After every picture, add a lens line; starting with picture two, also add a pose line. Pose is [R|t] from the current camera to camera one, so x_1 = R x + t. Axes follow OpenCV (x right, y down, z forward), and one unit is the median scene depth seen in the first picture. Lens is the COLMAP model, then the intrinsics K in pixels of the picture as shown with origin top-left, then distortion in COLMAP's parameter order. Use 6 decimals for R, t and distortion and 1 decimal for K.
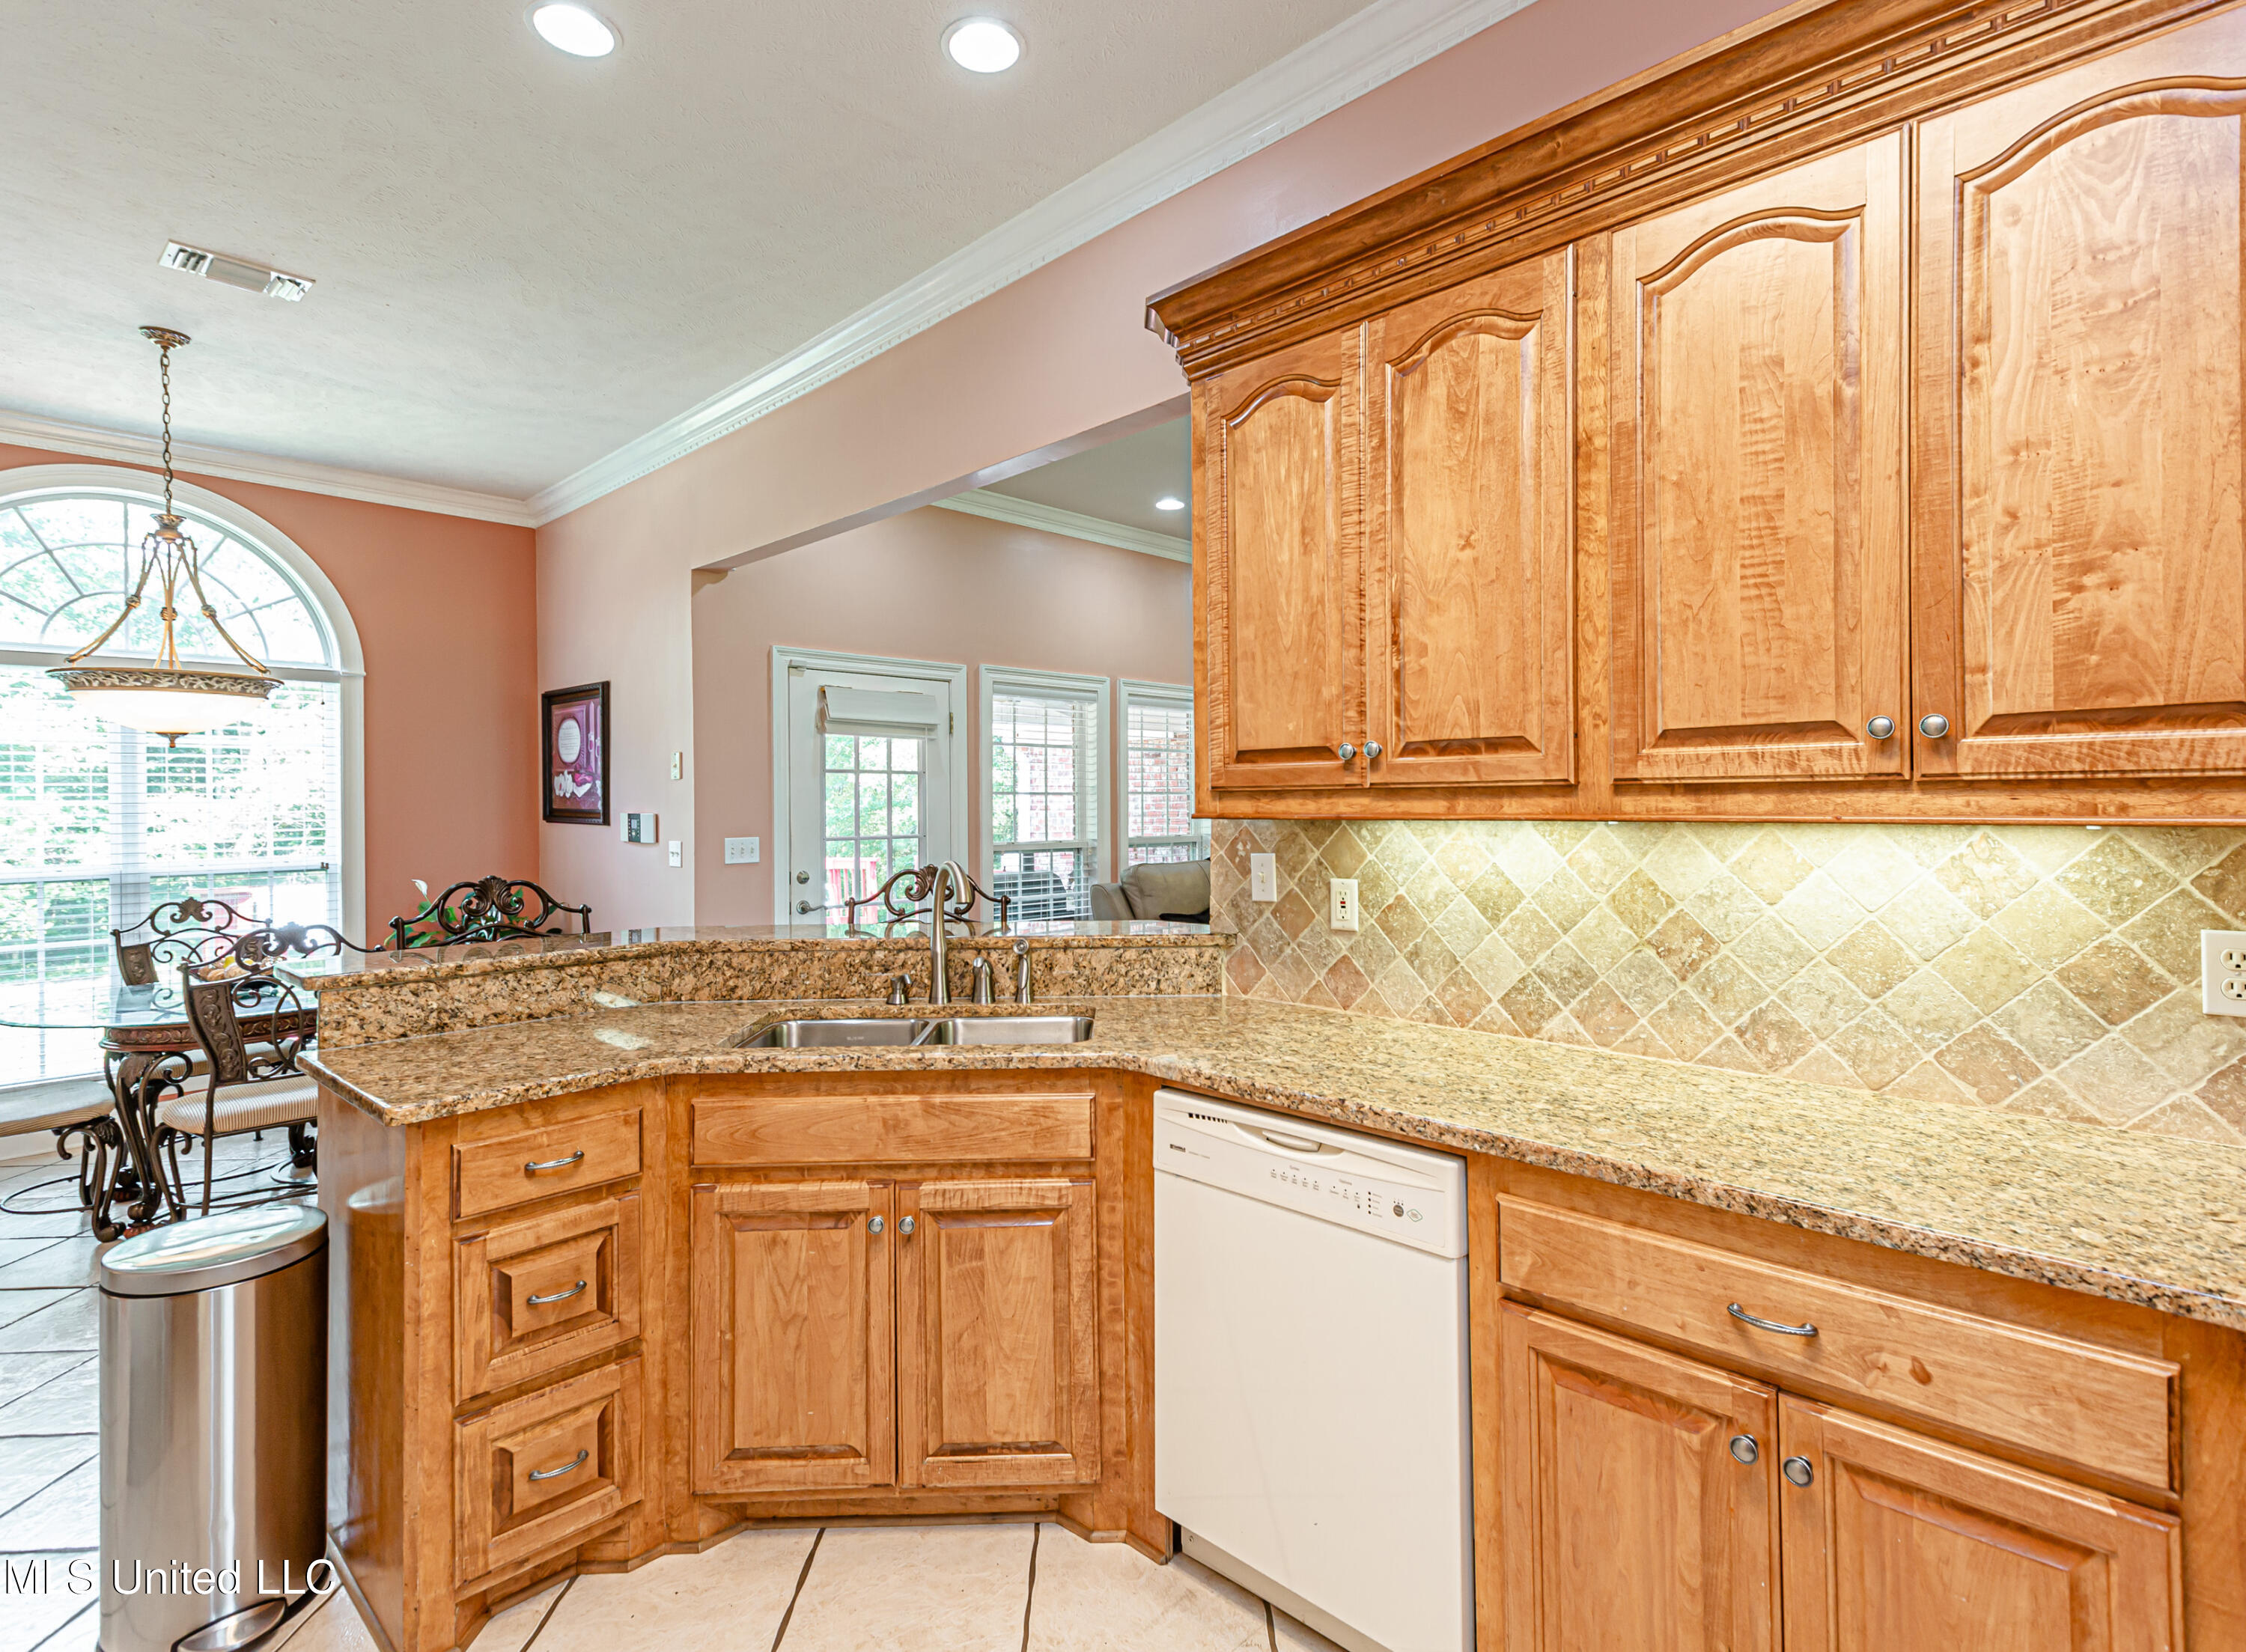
lens RADIAL K [[1104.6, 0, 1131.3], [0, 1104.6, 800.6], [0, 0, 1]] dist [0.042397, -0.016123]
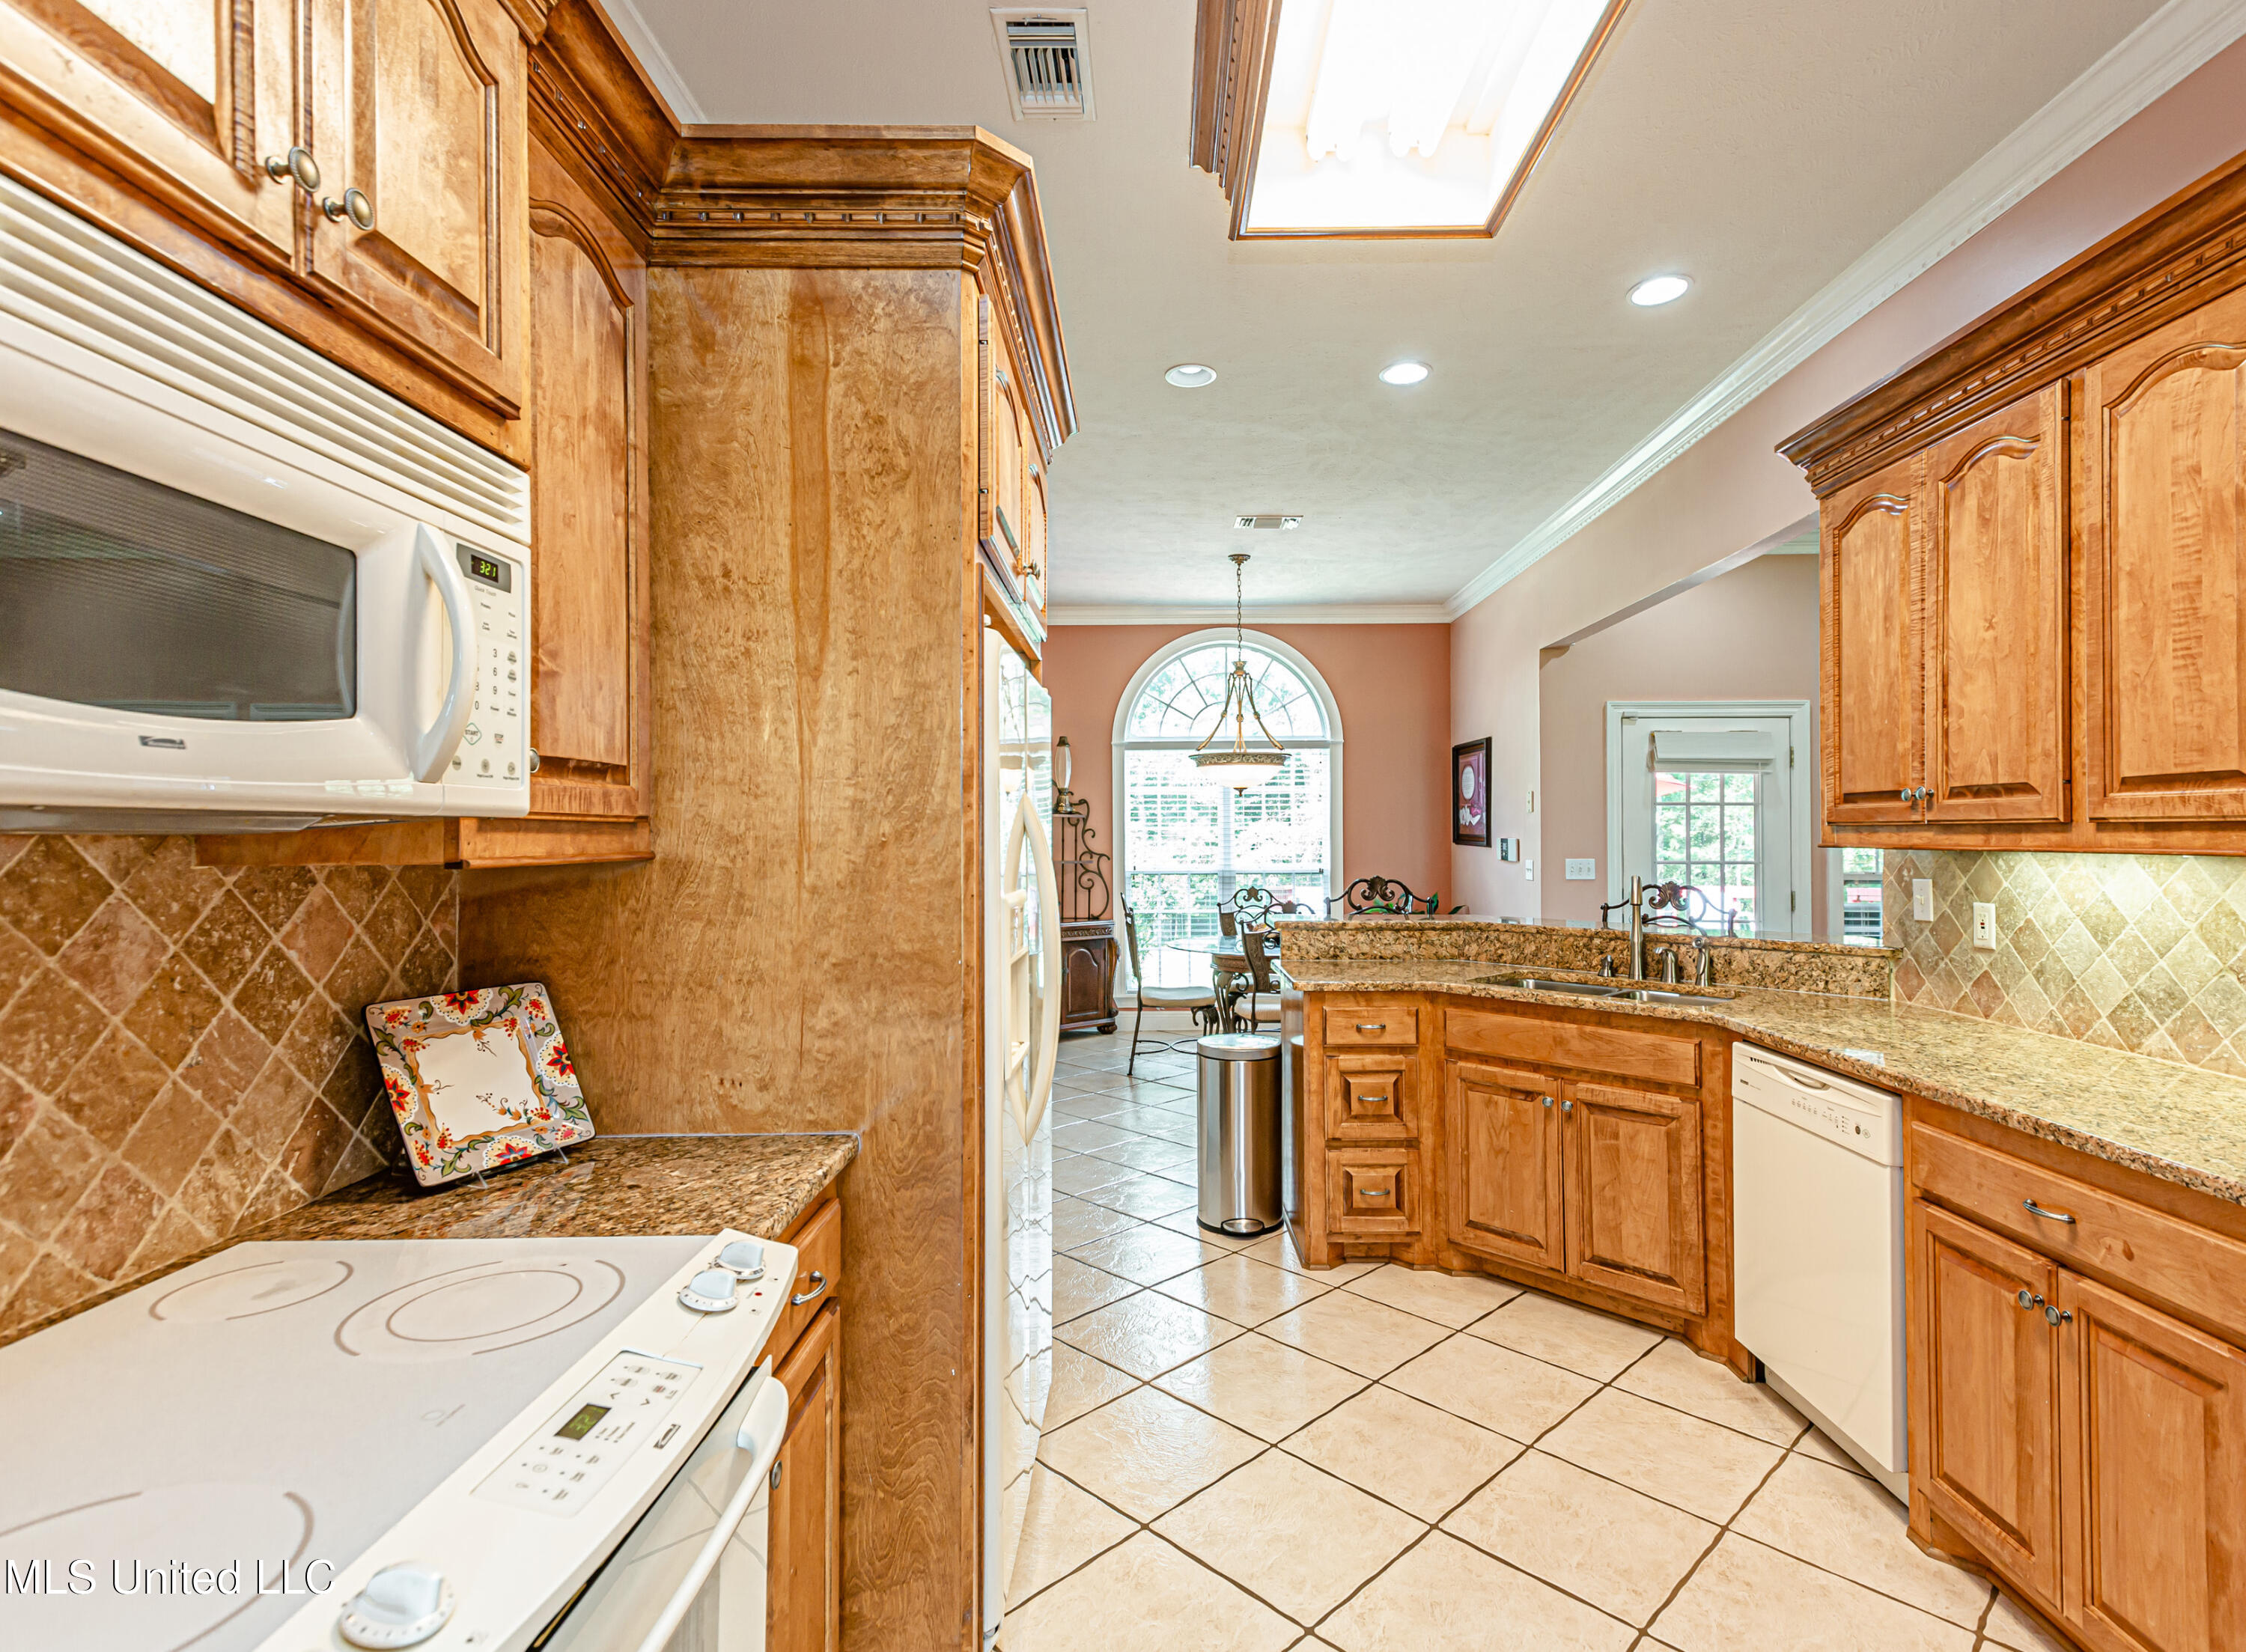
lens RADIAL K [[1104.6, 0, 1131.3], [0, 1104.6, 800.6], [0, 0, 1]] dist [0.042397, -0.016123]
pose [[0.676563, -0.014914, -0.736233, 0.531842], [-0.002294, 0.999747, -0.022360, -0.007168], [0.736381, 0.016817, 0.676358, -0.497659]]
